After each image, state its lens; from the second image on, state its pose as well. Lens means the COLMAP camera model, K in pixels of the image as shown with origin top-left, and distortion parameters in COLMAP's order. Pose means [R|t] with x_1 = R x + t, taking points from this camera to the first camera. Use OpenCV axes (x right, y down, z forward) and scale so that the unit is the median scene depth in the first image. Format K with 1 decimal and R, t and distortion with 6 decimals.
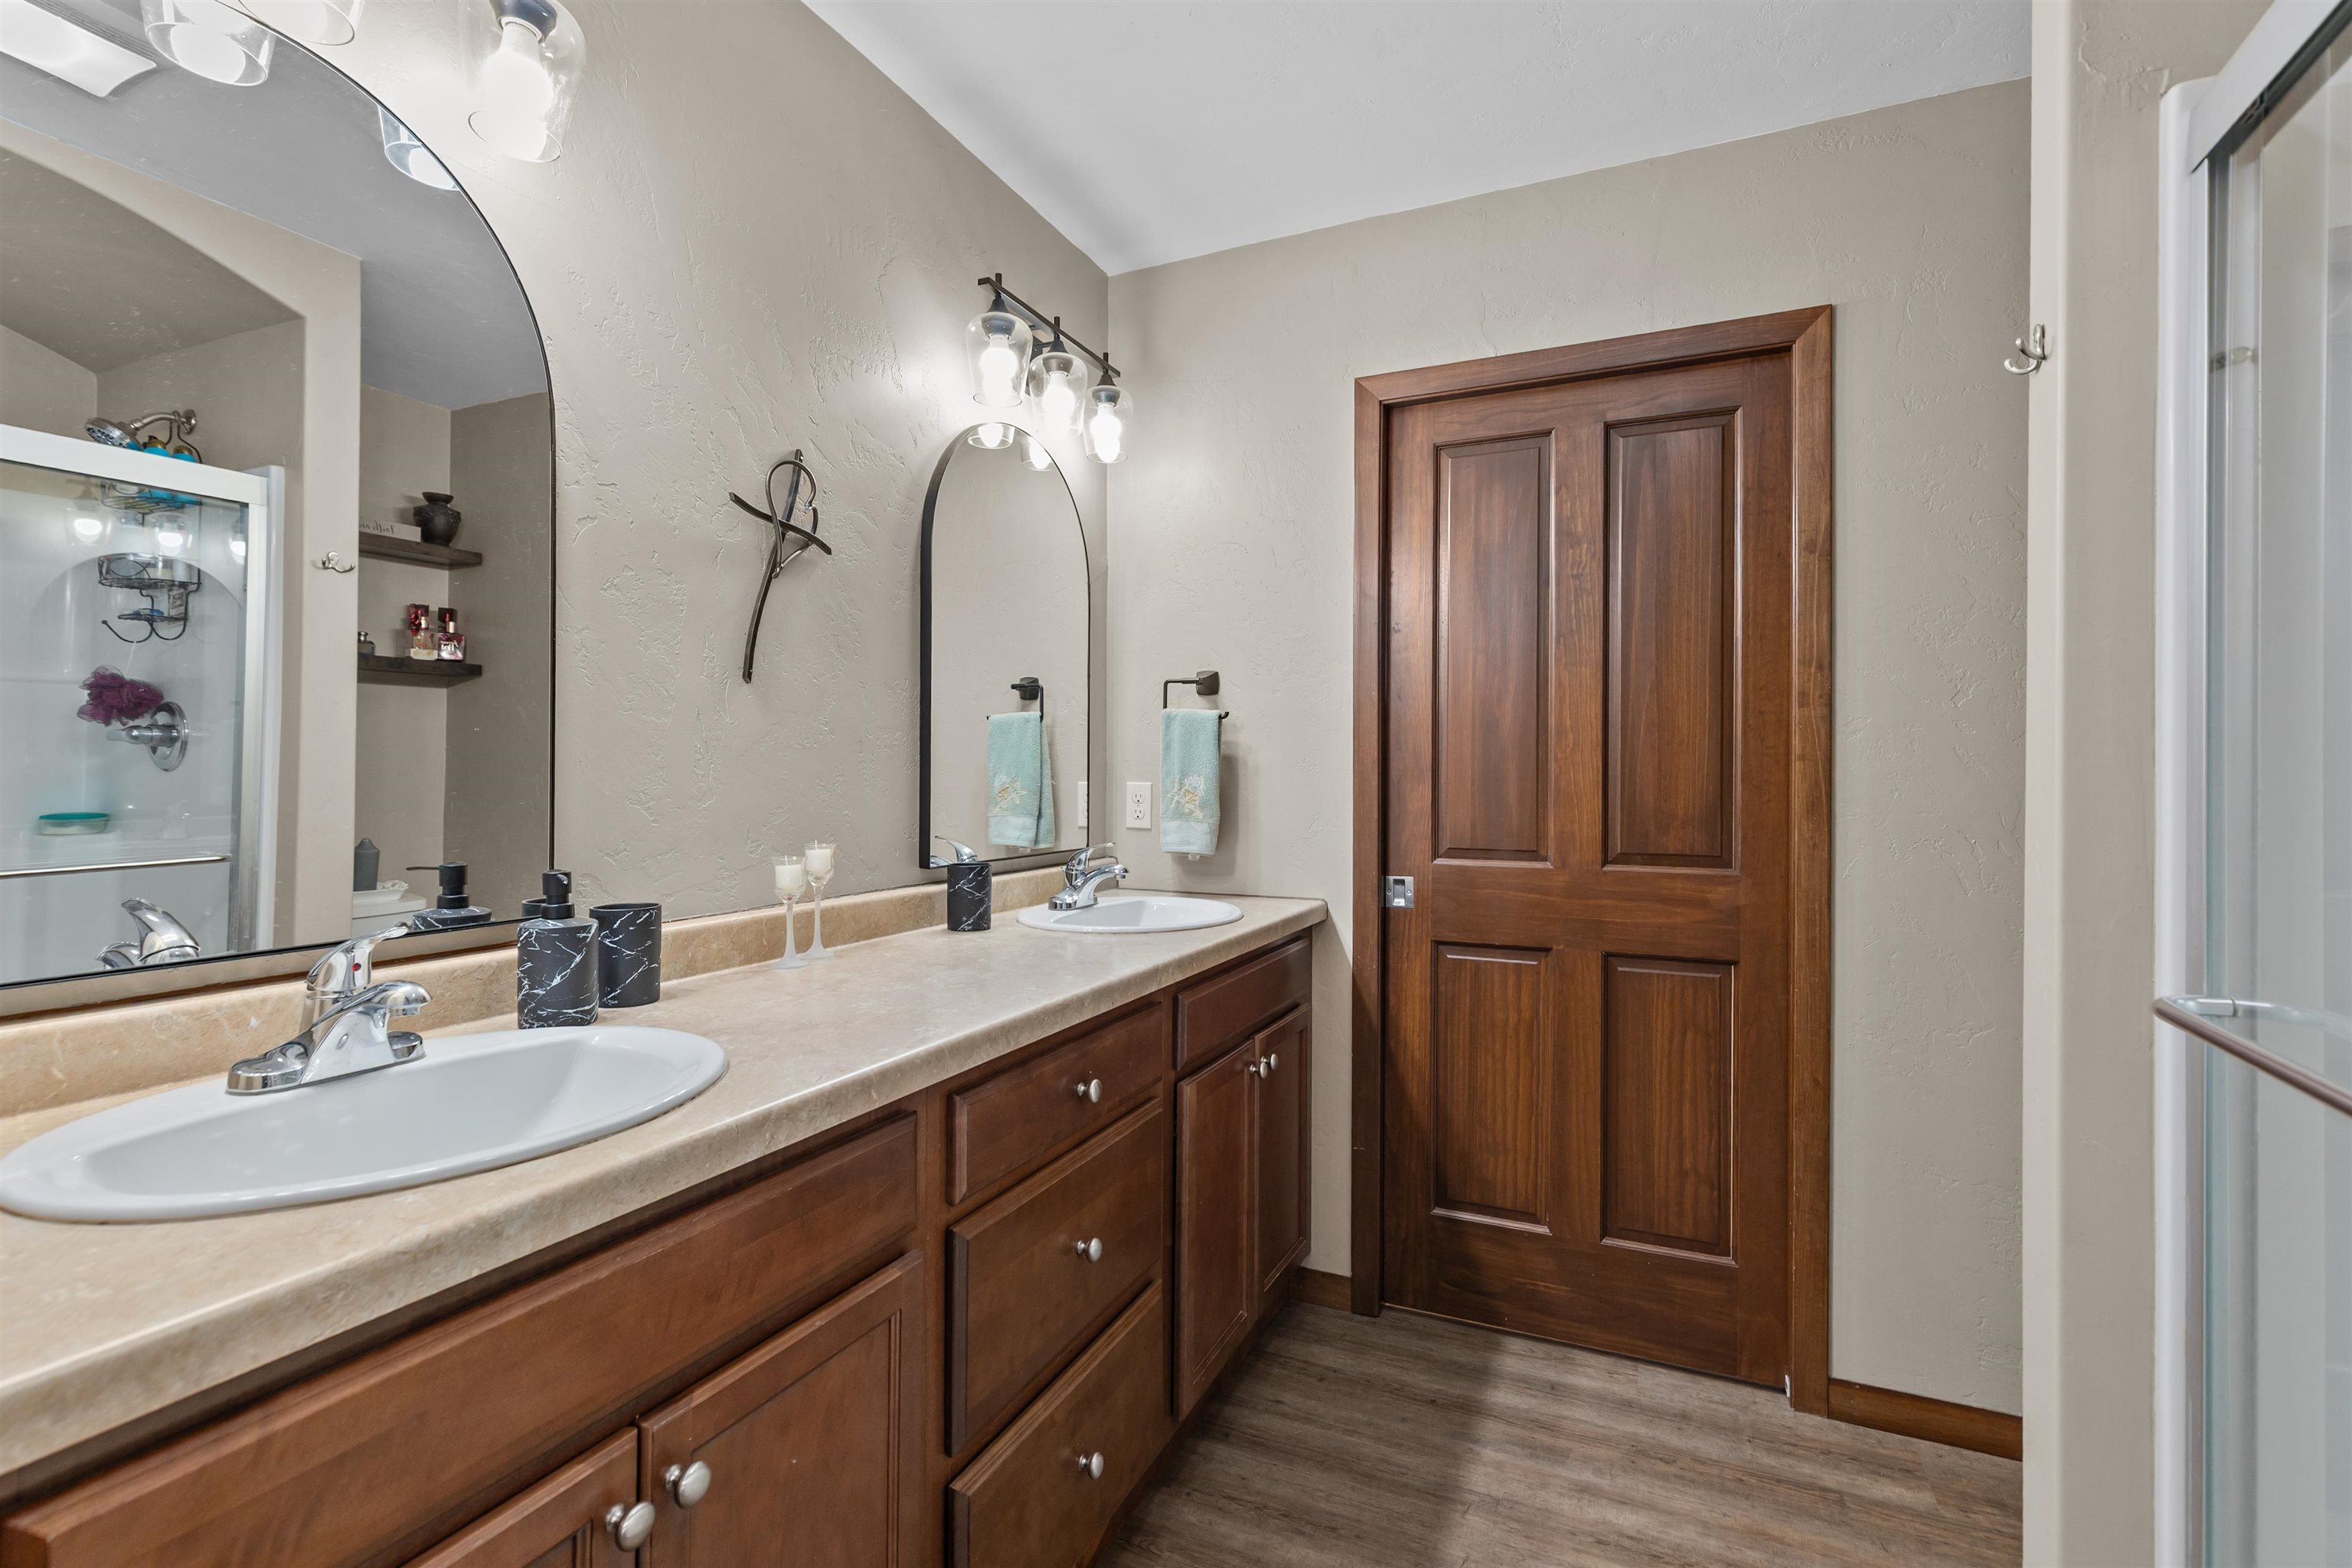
lens RADIAL K [[1068.9, 0, 1175.6], [0, 1068.9, 765.3], [0, 0, 1]] dist [0.010214, -0.002361]
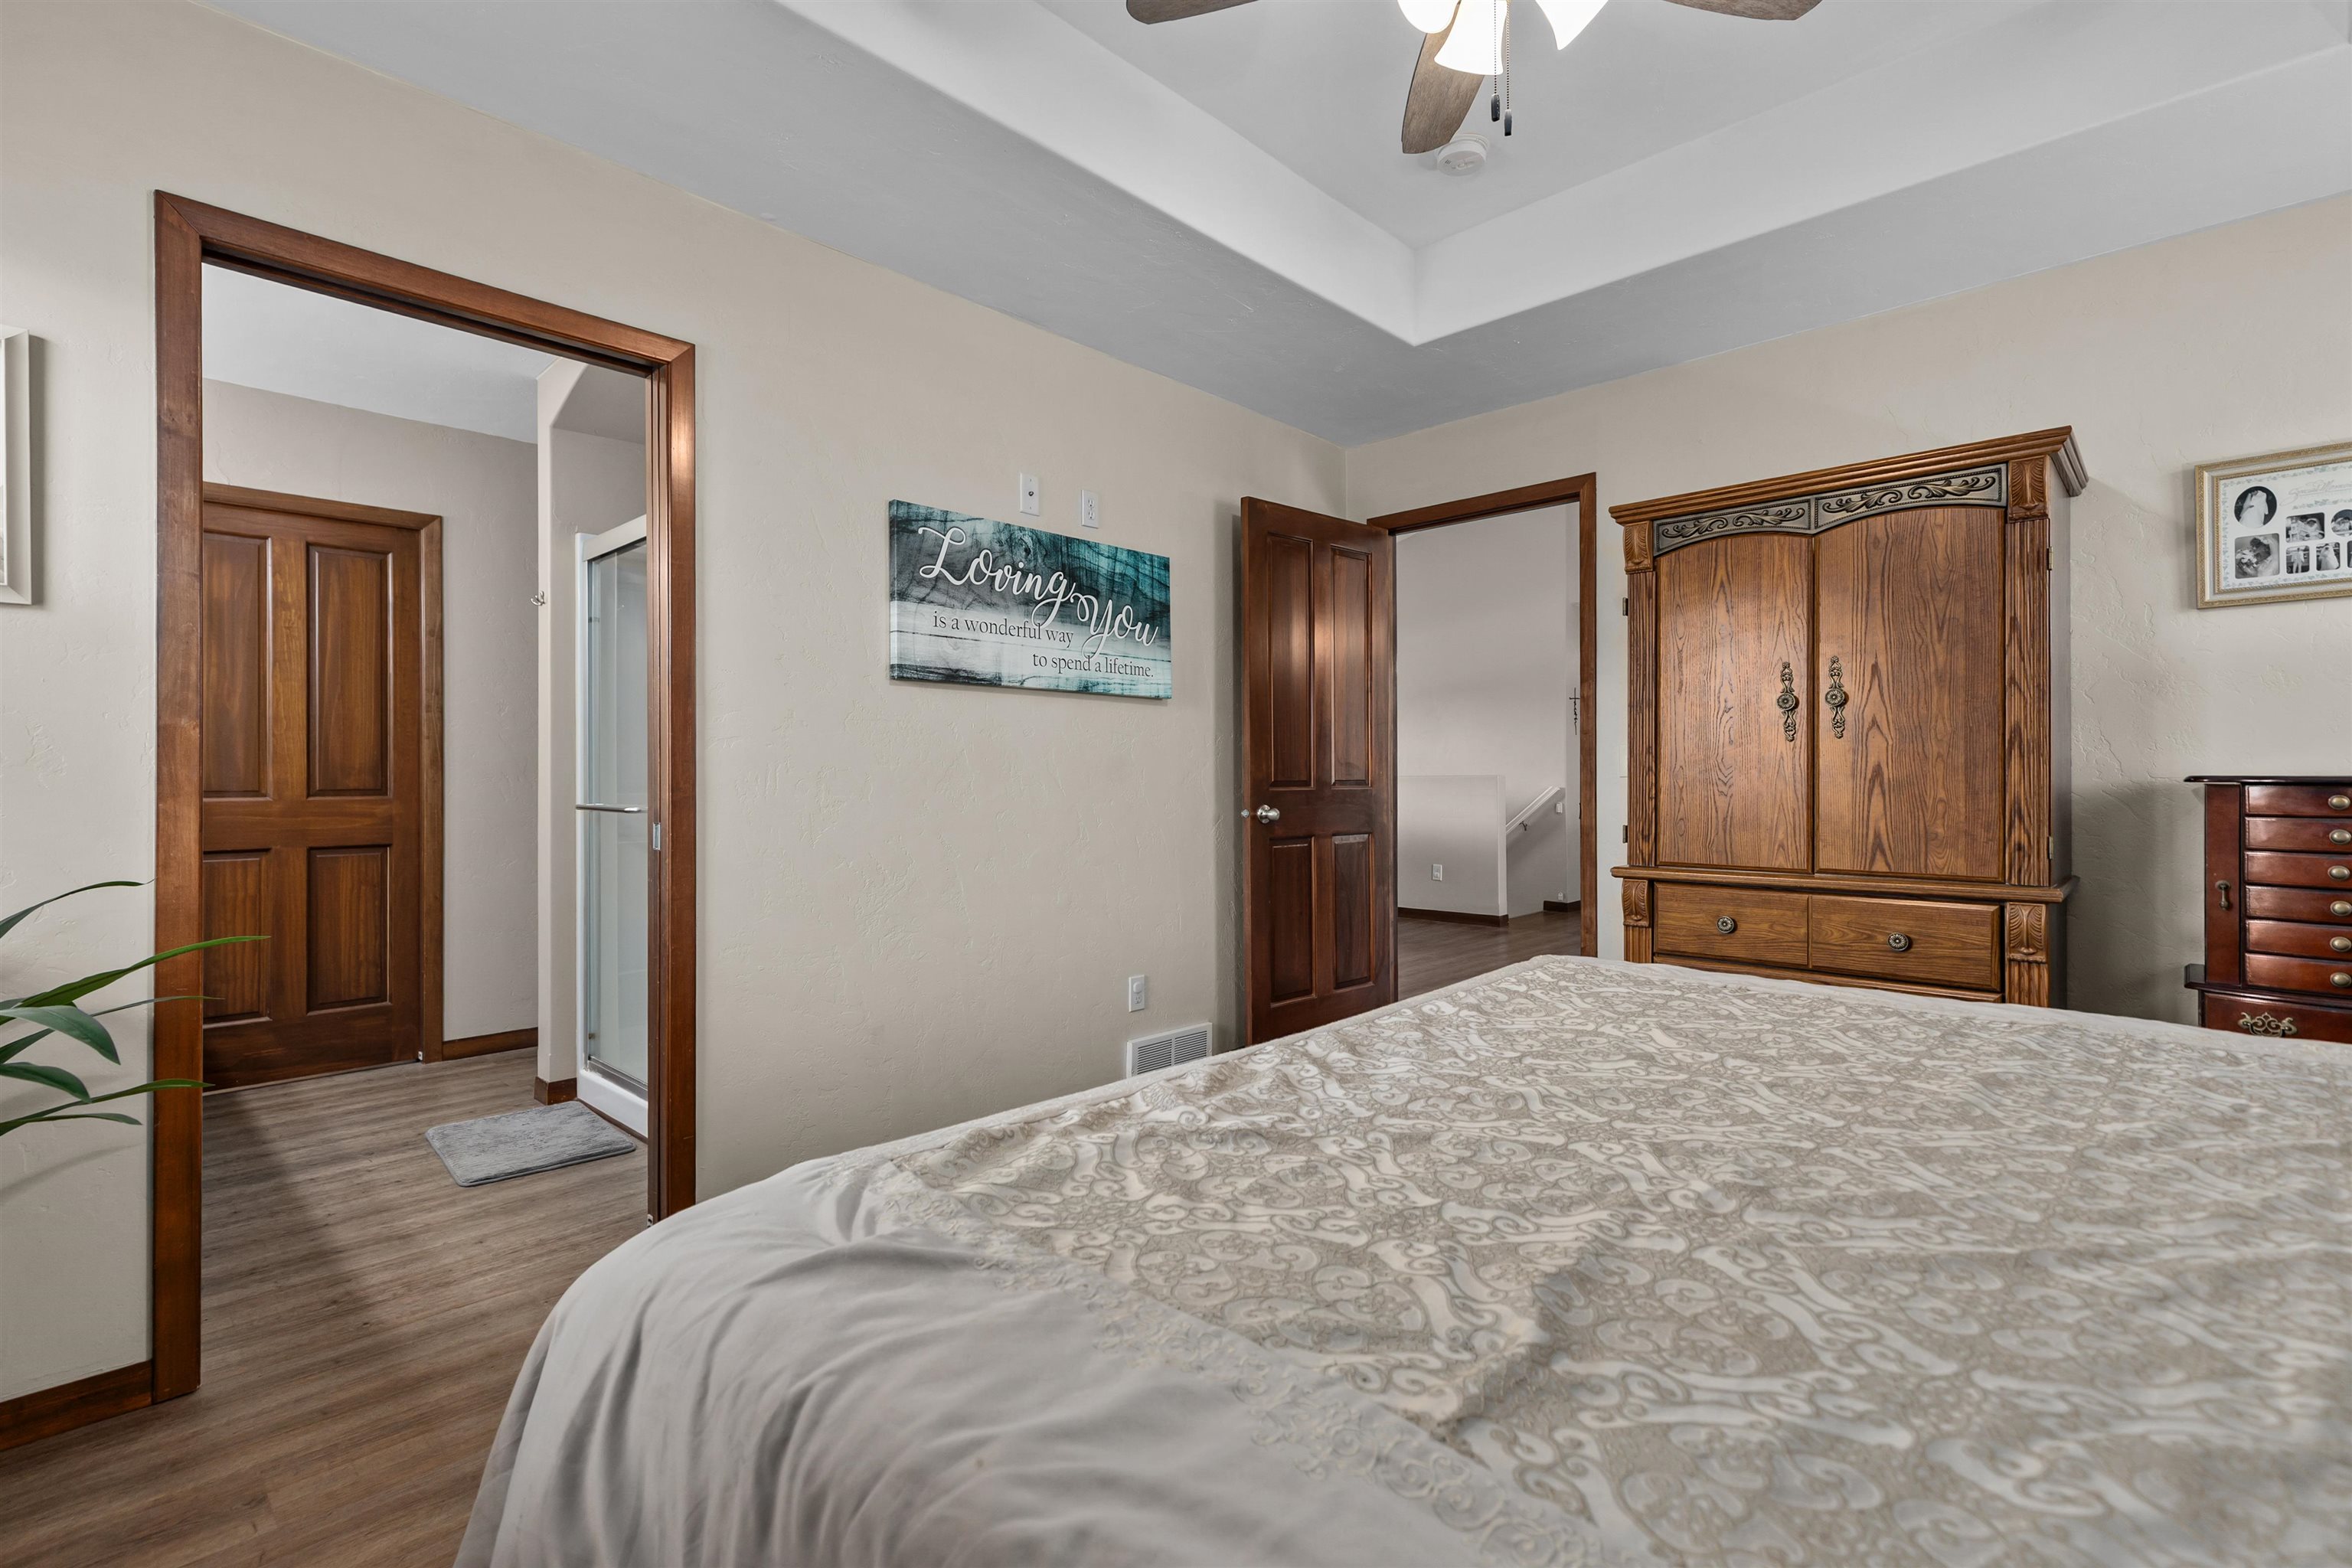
lens RADIAL K [[1068.9, 0, 1179.2], [0, 1068.9, 787.4], [0, 0, 1]] dist [0.010214, -0.002361]
pose [[0.317818, -0.013602, 0.948054, -0.819405], [-0.001256, 0.999890, 0.014767, 0.051596], [-0.948151, -0.005884, 0.317766, -0.909440]]
